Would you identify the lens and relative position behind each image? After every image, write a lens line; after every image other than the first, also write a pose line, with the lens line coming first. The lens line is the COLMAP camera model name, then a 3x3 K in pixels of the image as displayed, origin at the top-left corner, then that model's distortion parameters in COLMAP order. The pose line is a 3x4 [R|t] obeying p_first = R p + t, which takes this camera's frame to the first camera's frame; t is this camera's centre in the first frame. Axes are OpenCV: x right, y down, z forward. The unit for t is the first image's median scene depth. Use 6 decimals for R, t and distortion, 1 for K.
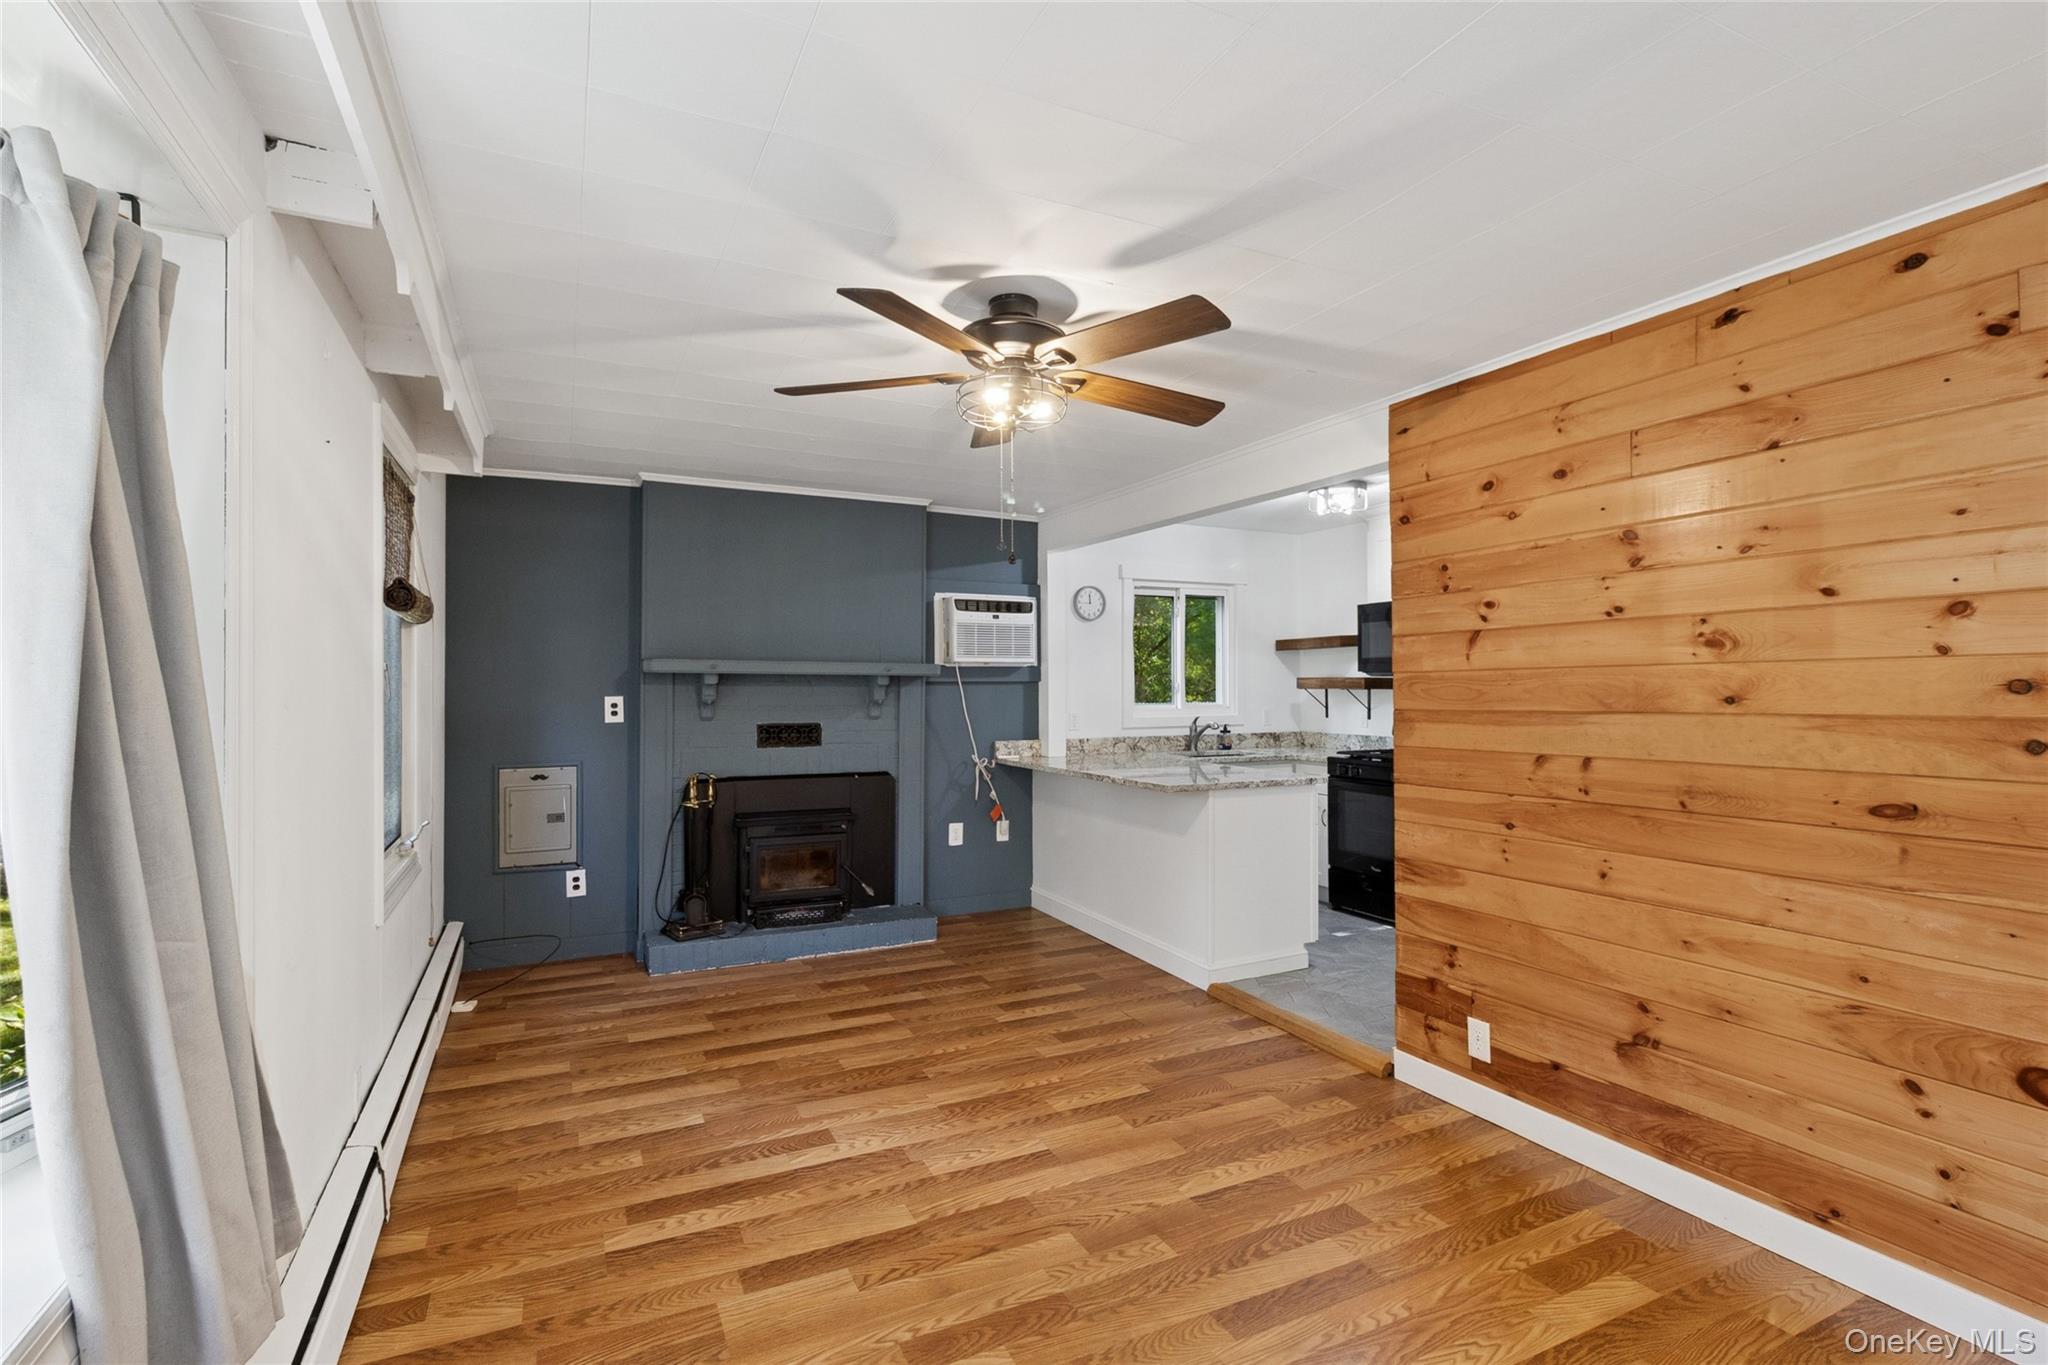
lens RADIAL K [[963.9, 0, 1025.0], [0, 963.9, 674.8], [0, 0, 1]] dist [0.002801, -0.000867]
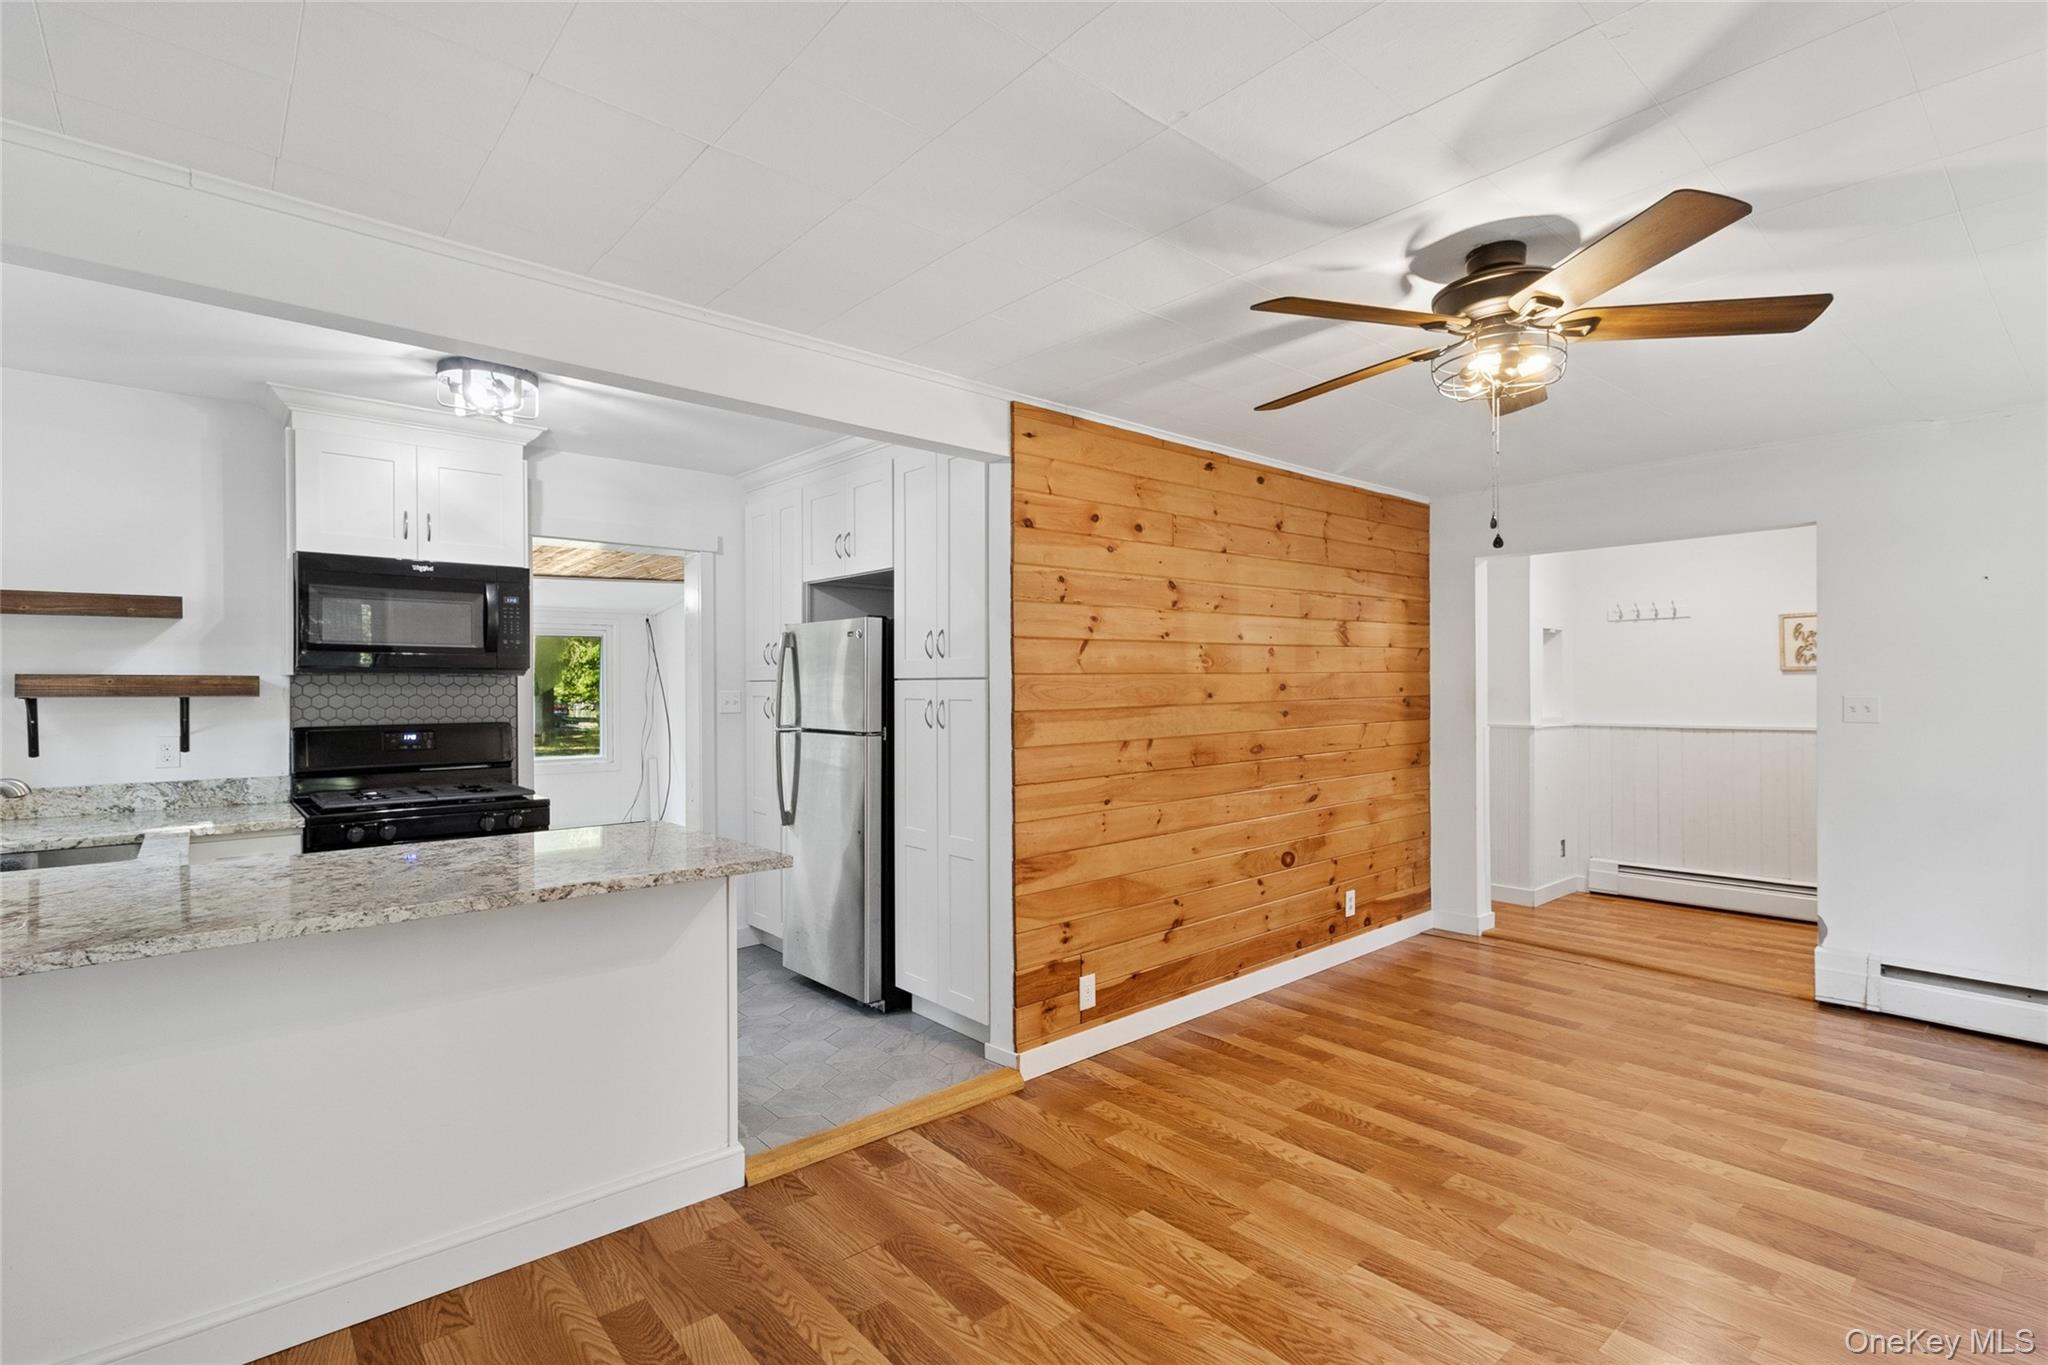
lens RADIAL K [[963.9, 0, 1030.9], [0, 963.9, 685.2], [0, 0, 1]] dist [0.002801, -0.000867]
pose [[-0.263245, 0.004266, 0.964720, -0.384071], [-0.006795, 0.999957, -0.006276, 0.010056], [-0.964705, -0.008207, -0.263205, 0.834321]]
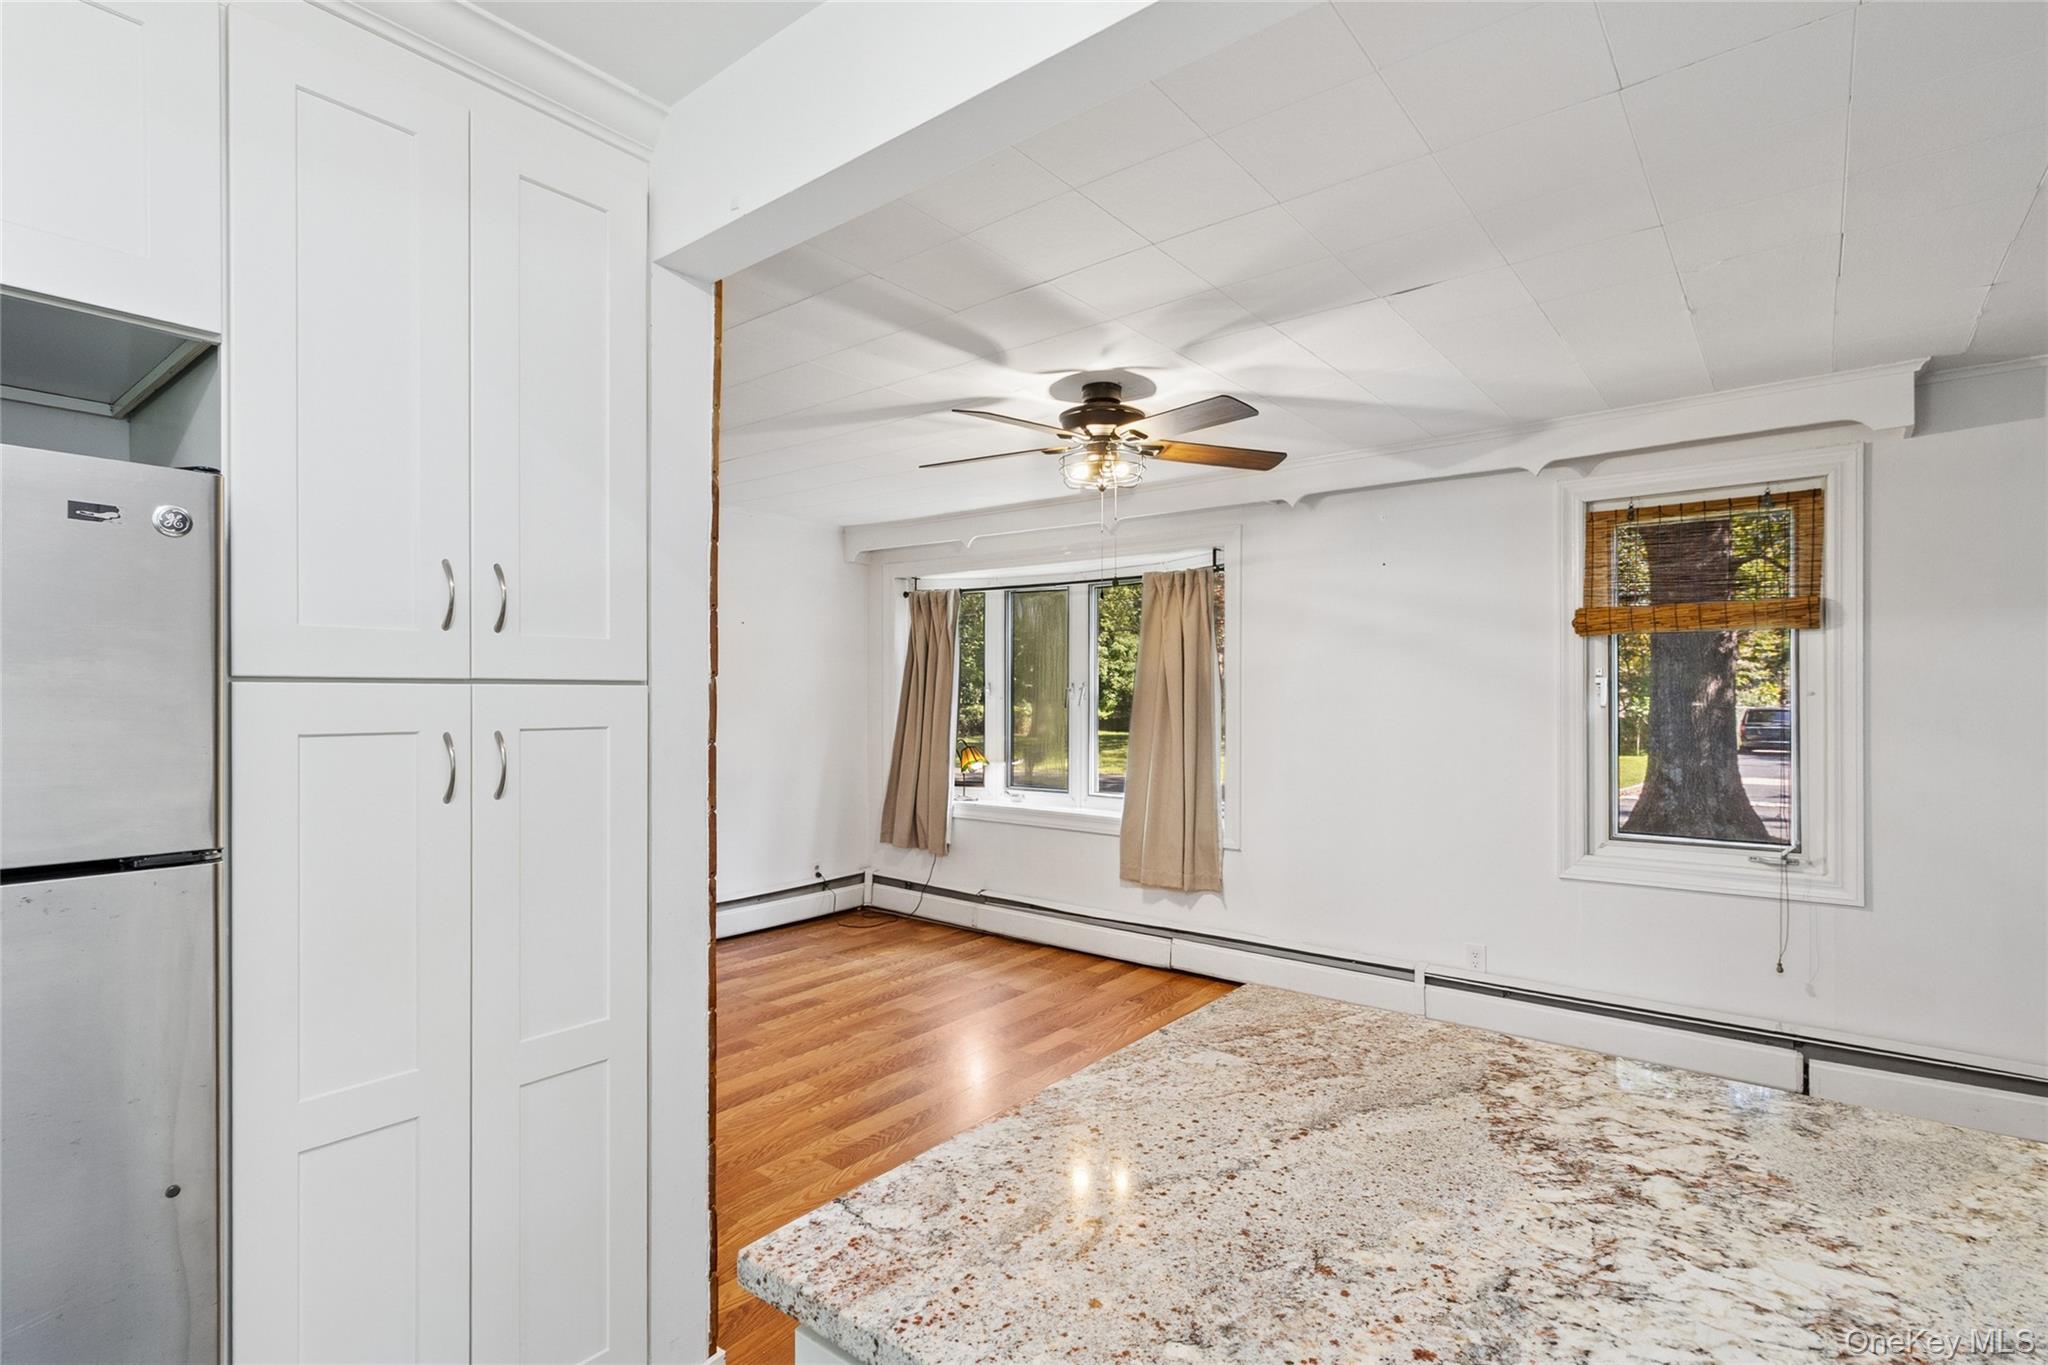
lens RADIAL K [[963.9, 0, 1043.0], [0, 963.9, 698.8], [0, 0, 1]] dist [0.002801, -0.000867]
pose [[-0.897813, 0.004117, -0.440358, 0.306038], [0.005931, 0.999979, -0.002743, 0.008391], [0.440337, -0.005074, -0.897818, 1.054565]]
